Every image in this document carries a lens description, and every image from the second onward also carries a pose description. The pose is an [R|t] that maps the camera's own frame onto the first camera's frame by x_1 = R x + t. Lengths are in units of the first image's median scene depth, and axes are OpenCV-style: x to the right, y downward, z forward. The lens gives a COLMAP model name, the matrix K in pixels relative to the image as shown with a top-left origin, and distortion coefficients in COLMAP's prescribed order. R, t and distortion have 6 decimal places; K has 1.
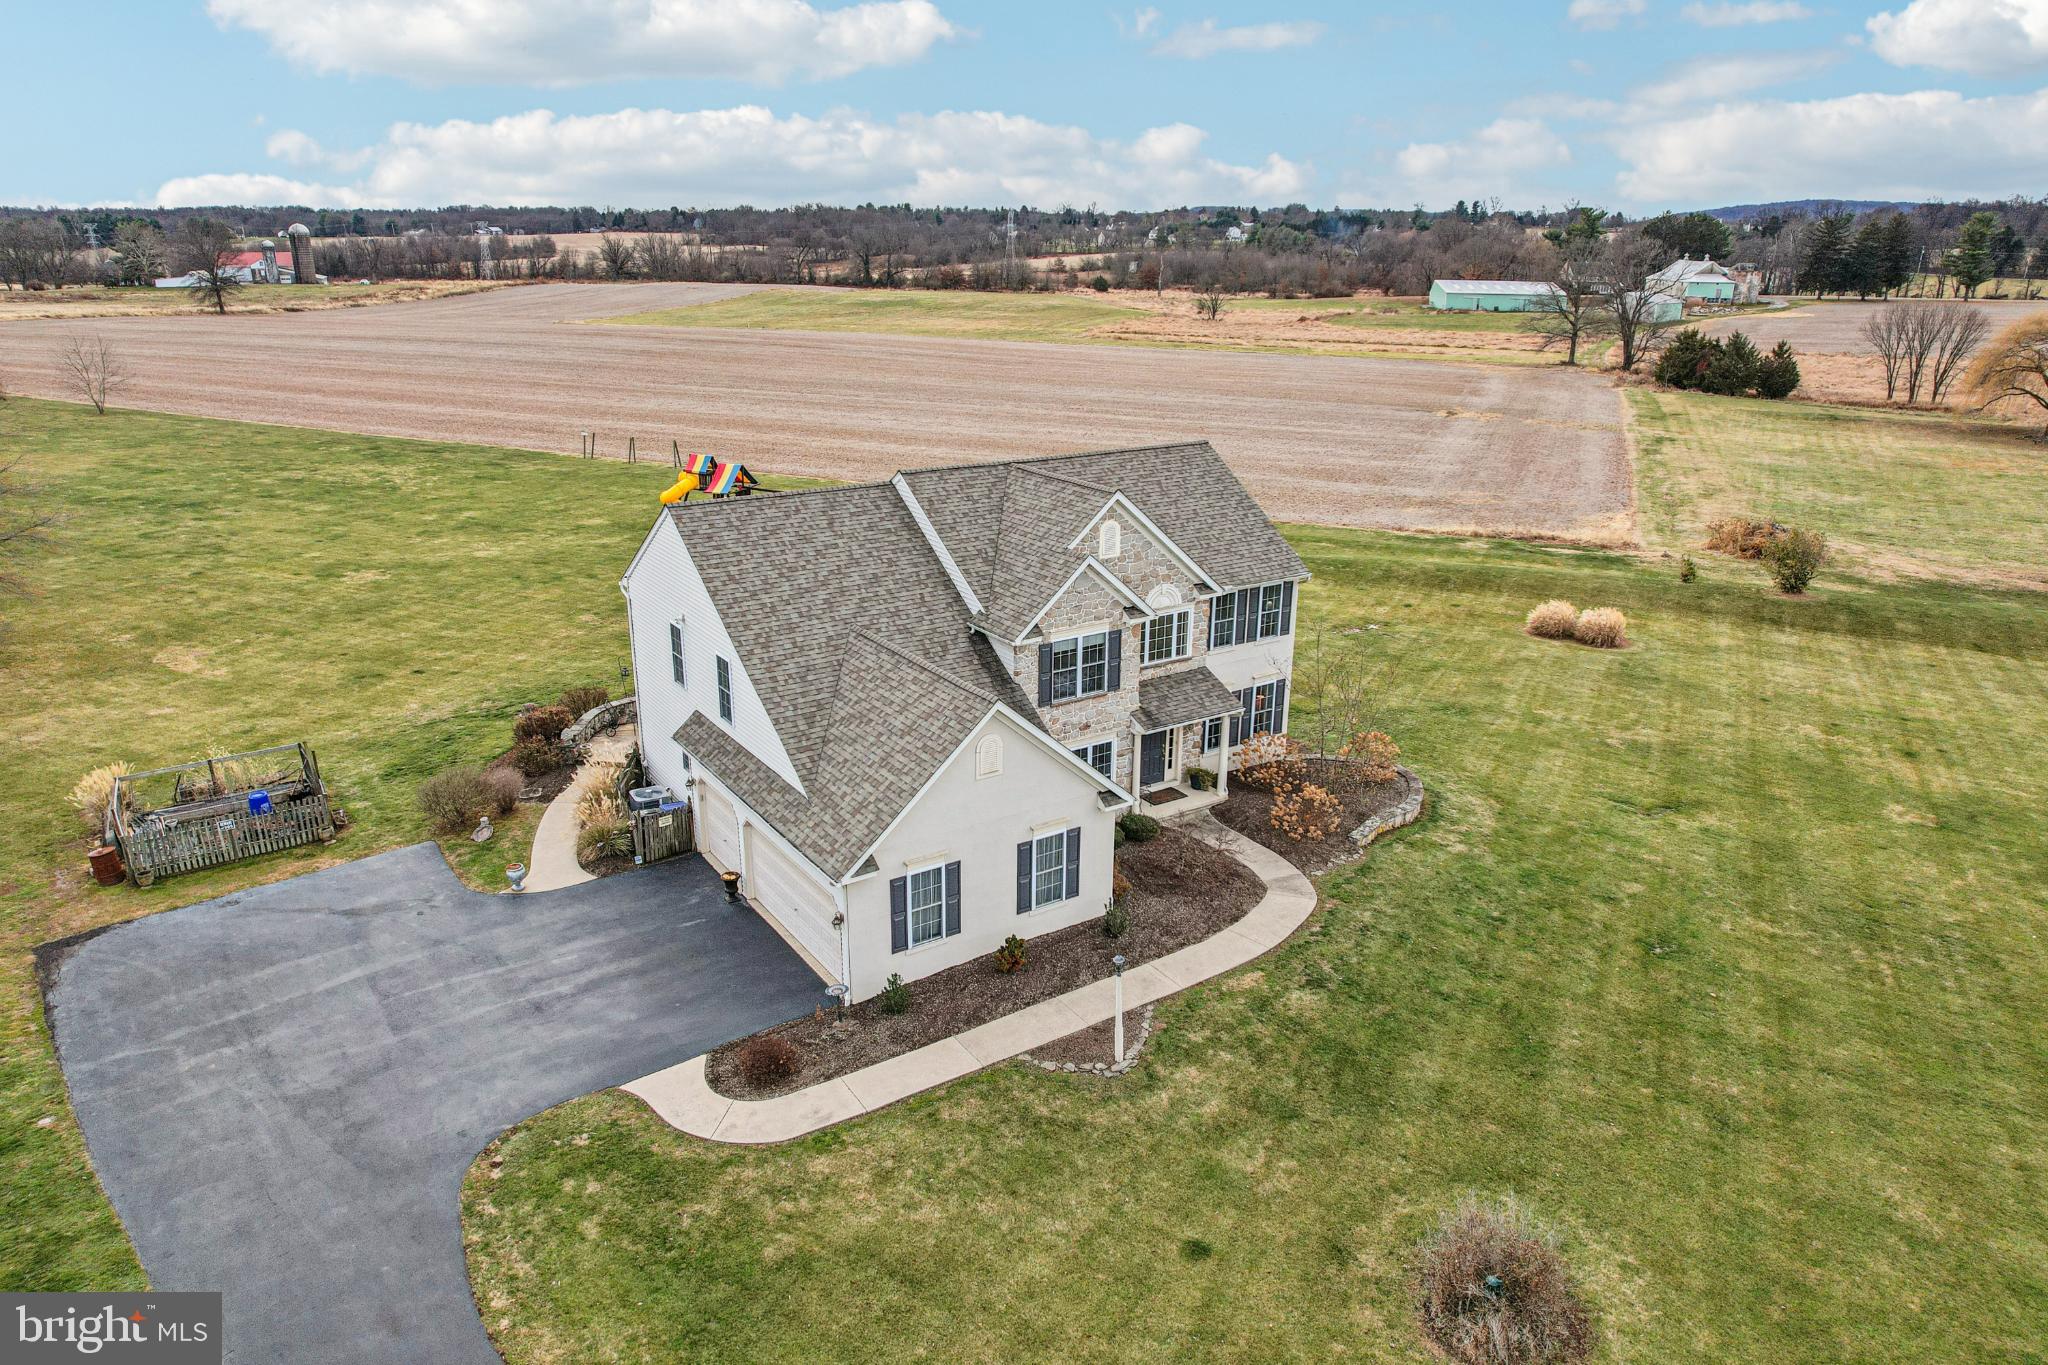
lens RADIAL K [[1339.4, 0, 1024.0], [0, 1339.4, 682.5], [0, 0, 1]] dist [-0.023312, 0.003547]
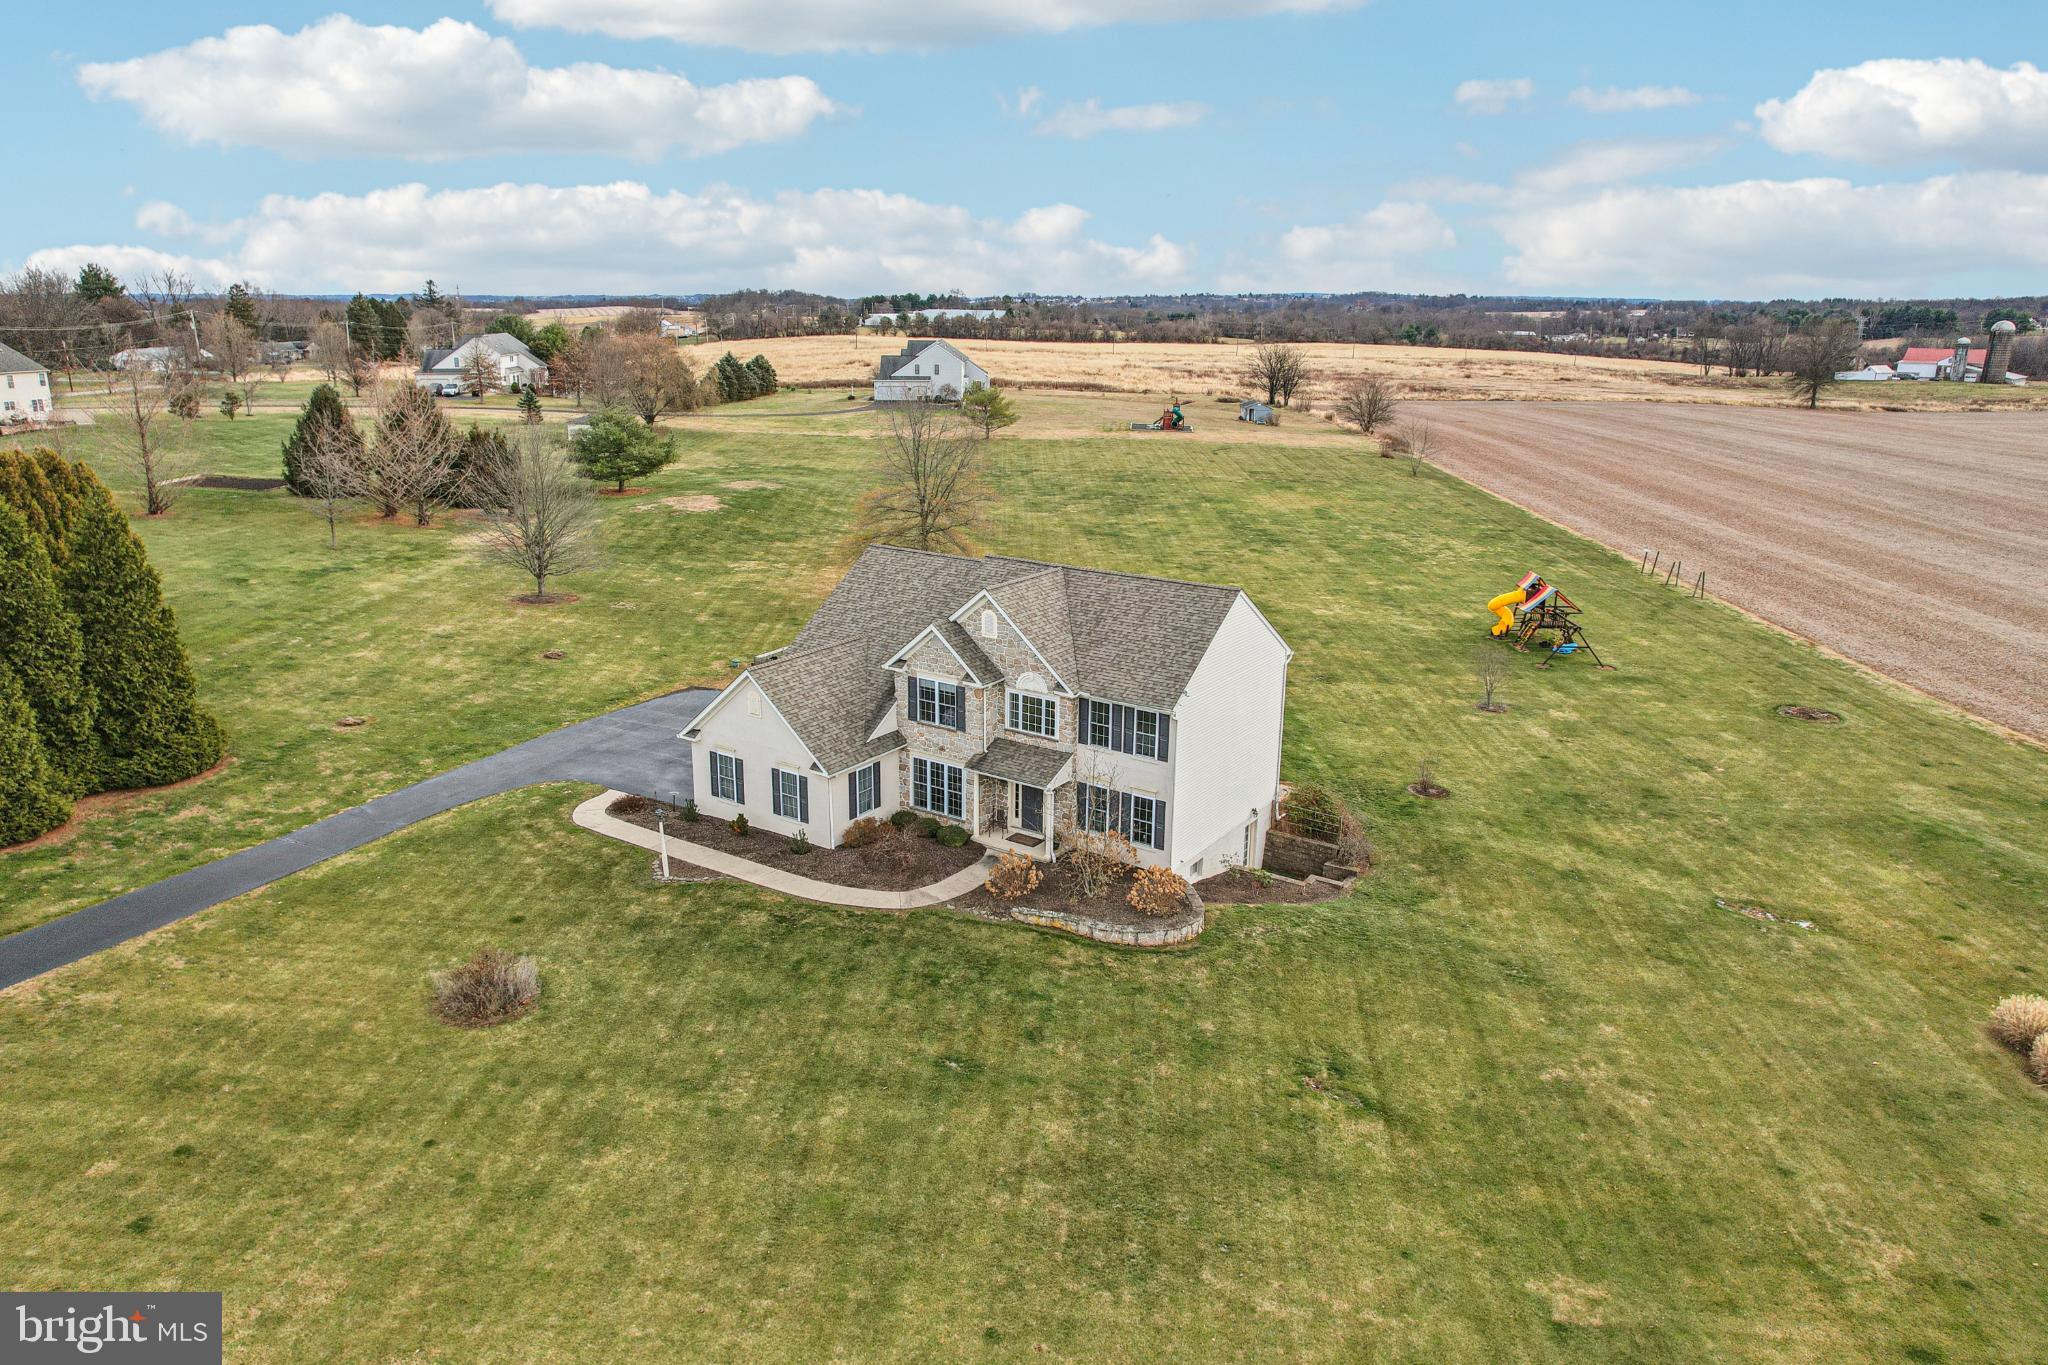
lens RADIAL K [[1324.0, 0, 1024.0], [0, 1324.0, 682.5], [0, 0, 1]] dist [0.003122, 0.001444]
pose [[0.381657, 0.250158, -0.889808, 1.228499], [-0.304008, 0.943092, 0.134743, -0.232279], [0.872879, 0.219083, 0.435988, 0.440761]]
